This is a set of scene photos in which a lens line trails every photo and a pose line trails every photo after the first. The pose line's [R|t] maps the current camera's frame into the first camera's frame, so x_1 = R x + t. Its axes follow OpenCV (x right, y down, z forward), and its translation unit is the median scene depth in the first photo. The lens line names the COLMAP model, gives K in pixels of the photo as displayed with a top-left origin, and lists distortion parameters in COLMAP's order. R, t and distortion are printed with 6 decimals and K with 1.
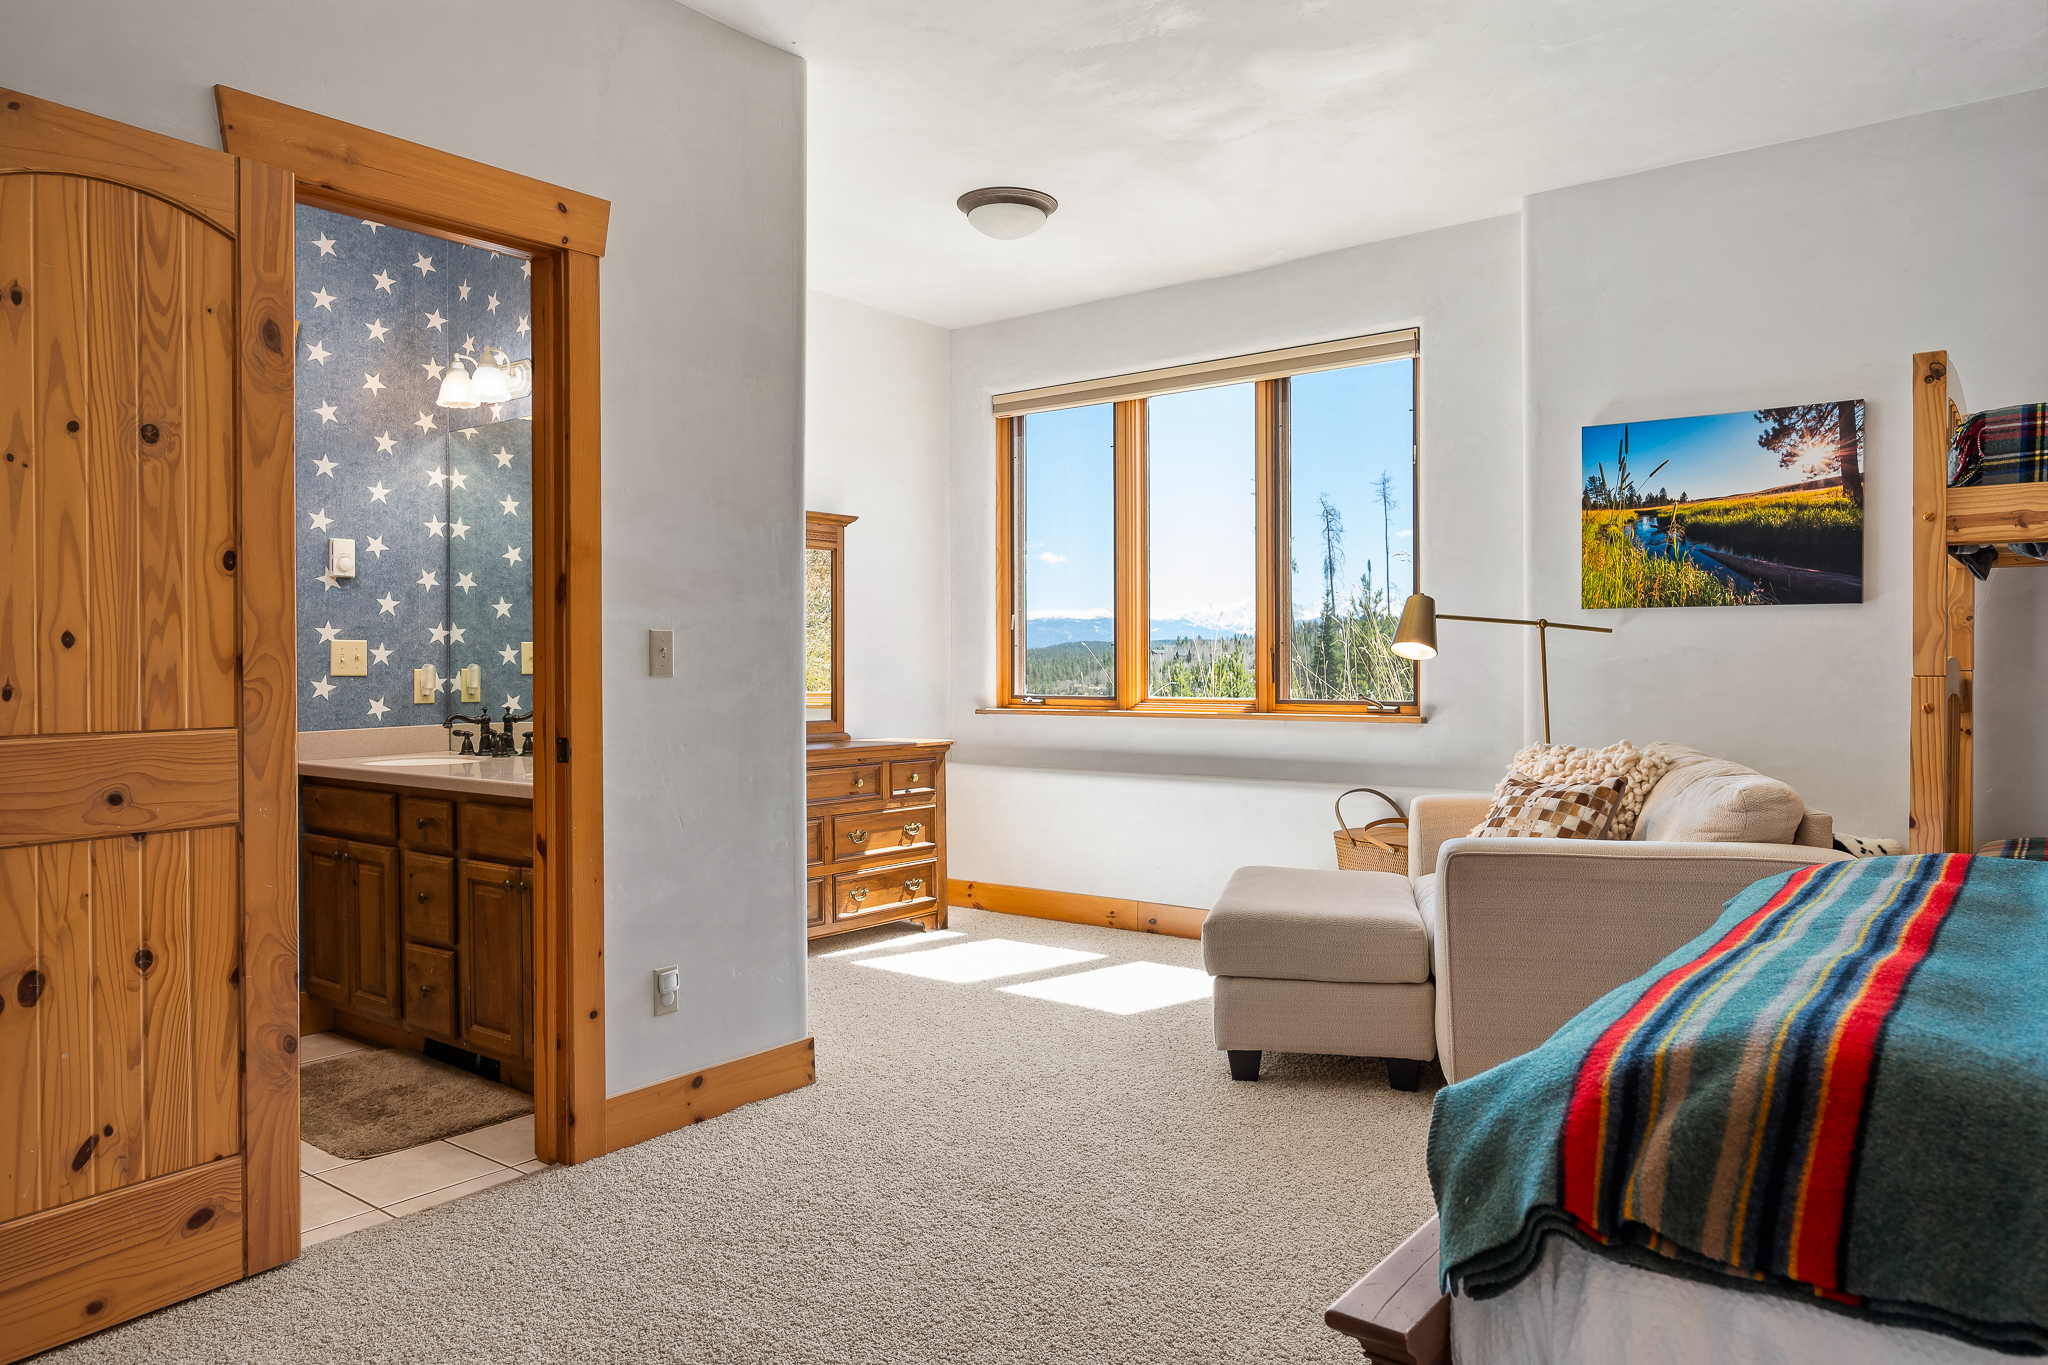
lens RADIAL K [[1364.9, 0, 1024.0], [0, 1364.9, 682.5], [0, 0, 1]] dist [0.002259, 0.000521]
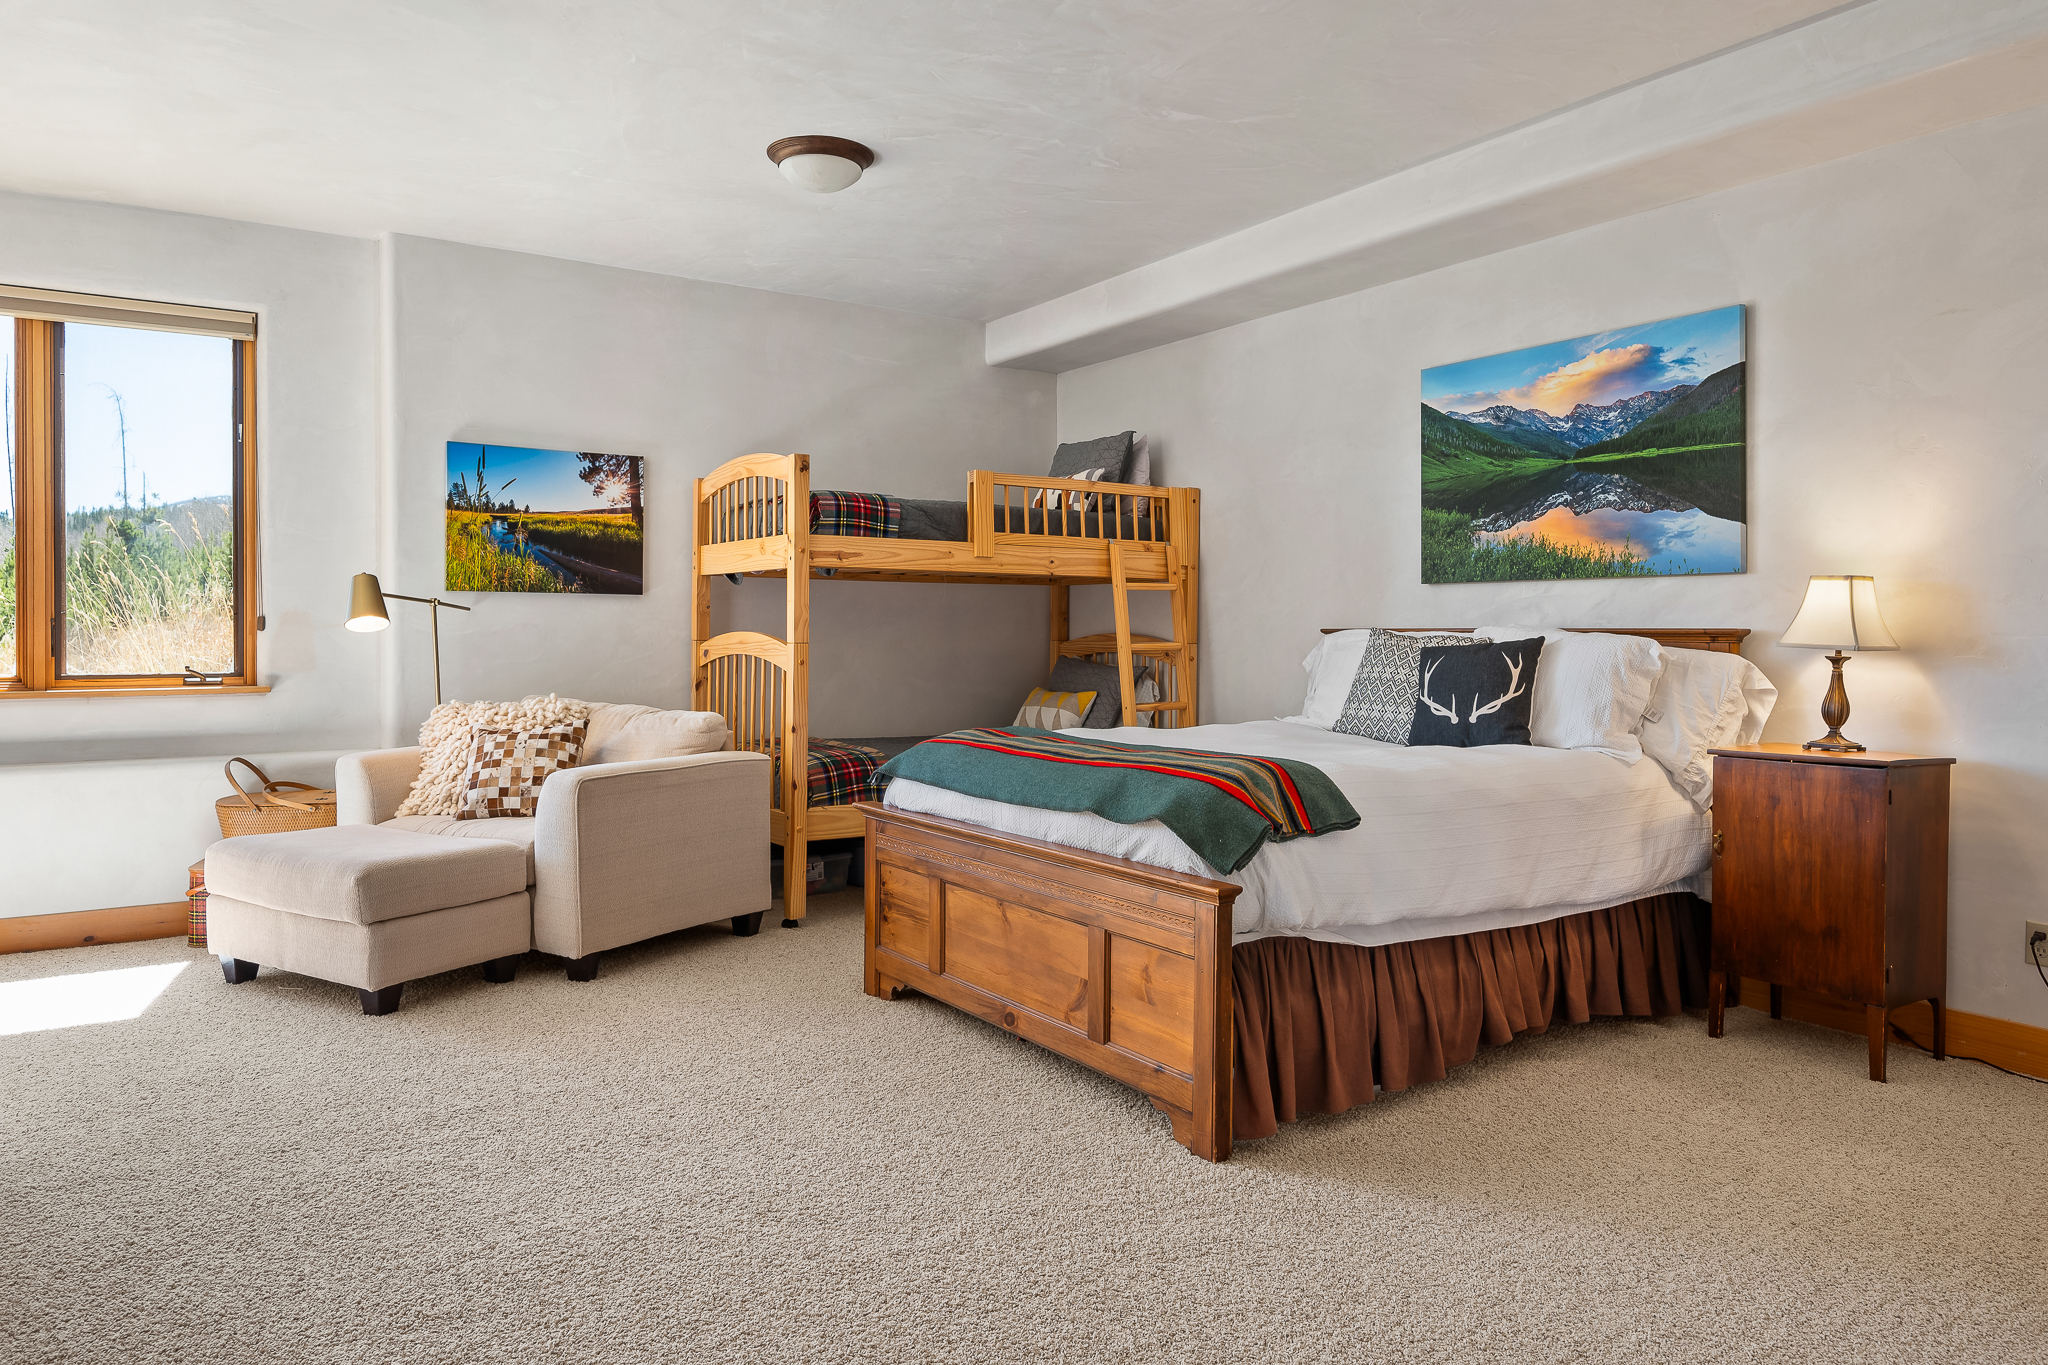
lens RADIAL K [[1326.2, 0, 1024.0], [0, 1326.2, 682.5], [0, 0, 1]] dist [-0.000341, -0.000512]
pose [[0.311380, -0.034238, 0.949669, -0.589045], [0.012972, 0.999411, 0.031778, -0.003102], [-0.950197, 0.002424, 0.311640, 0.151025]]
